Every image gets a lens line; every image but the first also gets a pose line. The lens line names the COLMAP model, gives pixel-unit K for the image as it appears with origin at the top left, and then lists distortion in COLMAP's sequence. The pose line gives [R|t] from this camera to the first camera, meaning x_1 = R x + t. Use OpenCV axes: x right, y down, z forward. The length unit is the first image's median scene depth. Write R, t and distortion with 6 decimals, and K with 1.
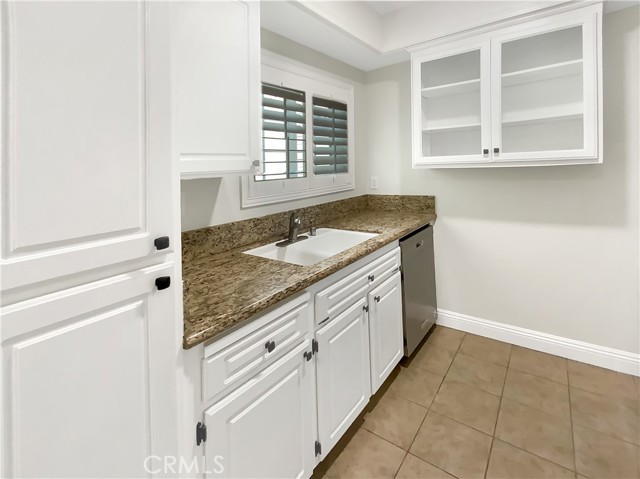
lens RADIAL K [[300.9, 0, 318.9], [0, 300.9, 182.3], [0, 0, 1]] dist [0.014145, -0.005991]
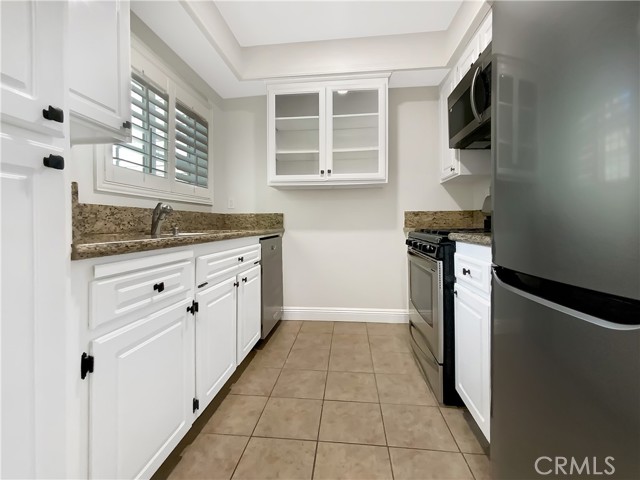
lens RADIAL K [[272.4, 0, 309.4], [0, 272.4, 240.5], [0, 0, 1]] dist [0.007603, -0.001609]
pose [[0.871123, 0.002871, 0.491057, -0.096170], [-0.014704, 0.999687, 0.020240, 0.198148], [-0.490845, -0.024852, 0.870892, -0.025383]]
